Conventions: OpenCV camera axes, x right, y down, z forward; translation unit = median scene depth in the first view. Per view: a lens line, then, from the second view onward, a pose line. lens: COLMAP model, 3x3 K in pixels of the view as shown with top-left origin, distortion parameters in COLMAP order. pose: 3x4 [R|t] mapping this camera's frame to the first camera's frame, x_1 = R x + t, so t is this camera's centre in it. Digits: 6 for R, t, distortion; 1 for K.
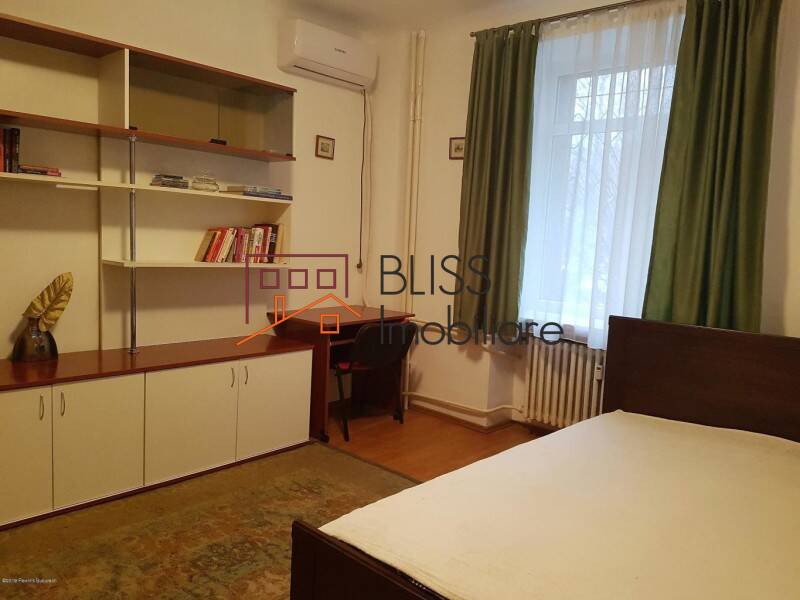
lens RADIAL K [[618.1, 0, 391.9], [0, 618.1, 297.3], [0, 0, 1]] dist [0.042438, -0.006703]
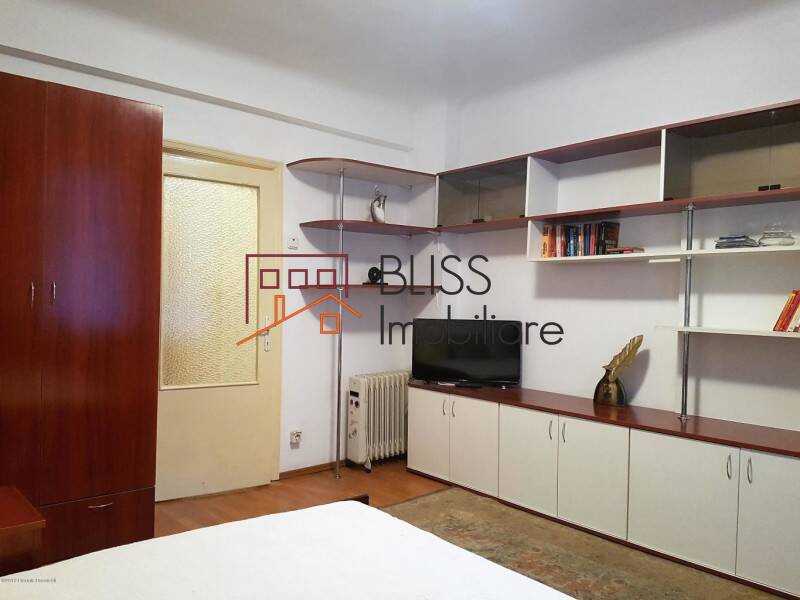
lens RADIAL K [[618.1, 0, 391.7], [0, 618.1, 300.9], [0, 0, 1]] dist [0.042438, -0.006703]
pose [[-0.075648, -0.041848, -0.996256, 0.663394], [-0.121418, 0.992071, -0.032453, -0.008297], [0.989715, 0.118508, -0.080130, 0.639222]]
